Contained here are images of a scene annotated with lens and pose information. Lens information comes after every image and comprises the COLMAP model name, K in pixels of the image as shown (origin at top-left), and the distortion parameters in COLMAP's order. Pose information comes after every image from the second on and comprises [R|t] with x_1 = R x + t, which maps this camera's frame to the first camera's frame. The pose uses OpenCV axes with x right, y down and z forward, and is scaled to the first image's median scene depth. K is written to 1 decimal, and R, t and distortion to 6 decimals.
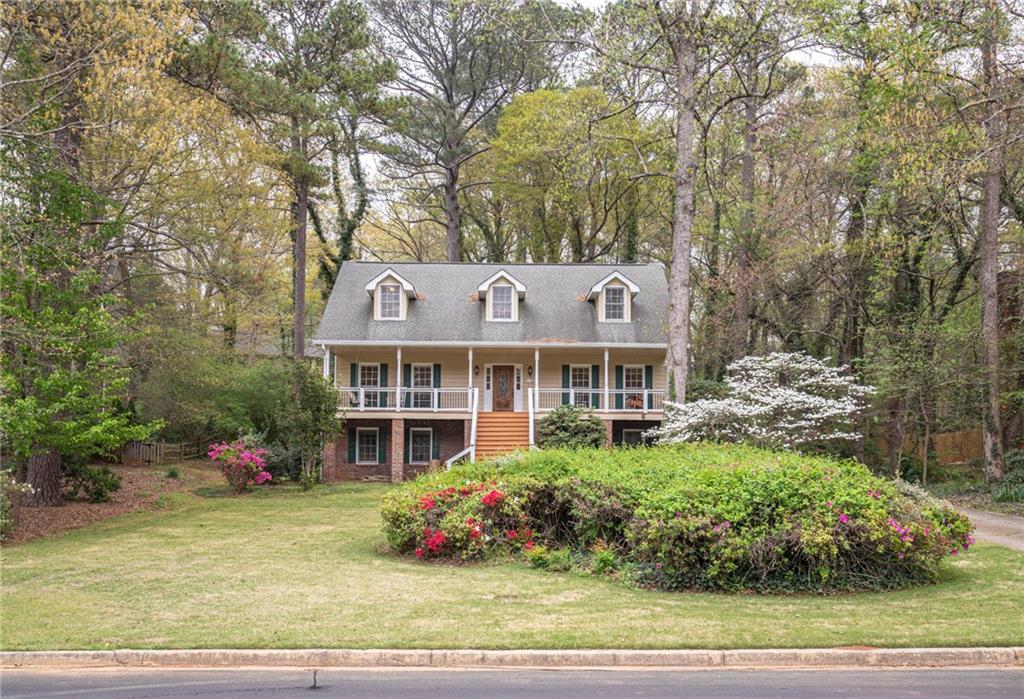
lens RADIAL K [[1079.6, 0, 512.0], [0, 1079.6, 355.4], [0, 0, 1]] dist [0.013604, 0.000000]
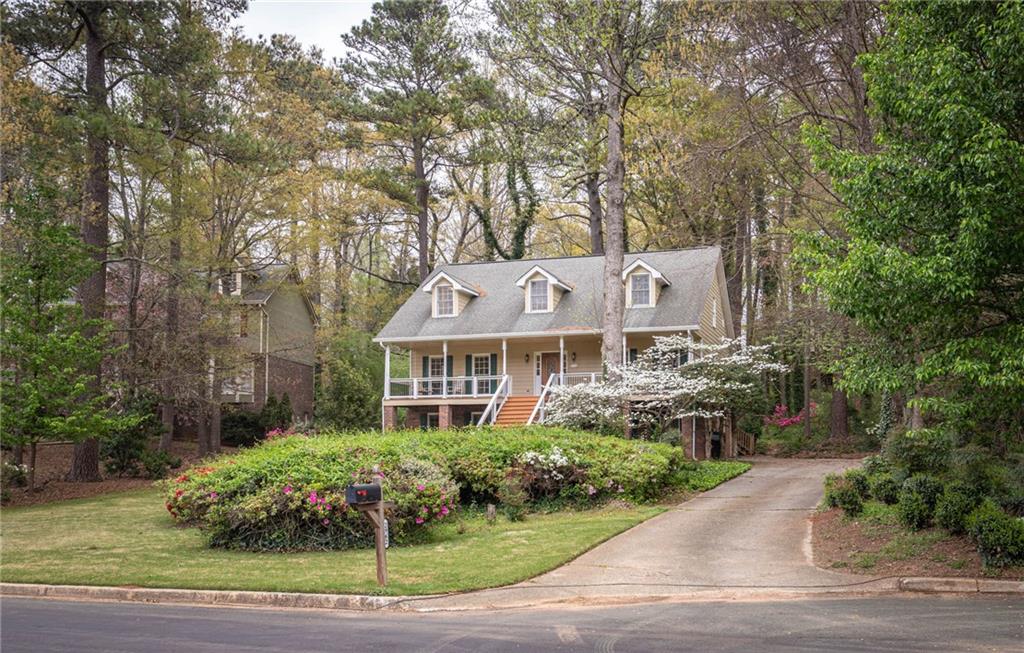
lens RADIAL K [[1050.3, 0, 512.1], [0, 1050.3, 329.0], [0, 0, 1]] dist [-0.023328, 0.000000]
pose [[0.935613, -0.048719, -0.349650, 0.334422], [0.045425, 0.998812, -0.017620, 0.002237], [0.350093, 0.000602, 0.936715, -0.000205]]
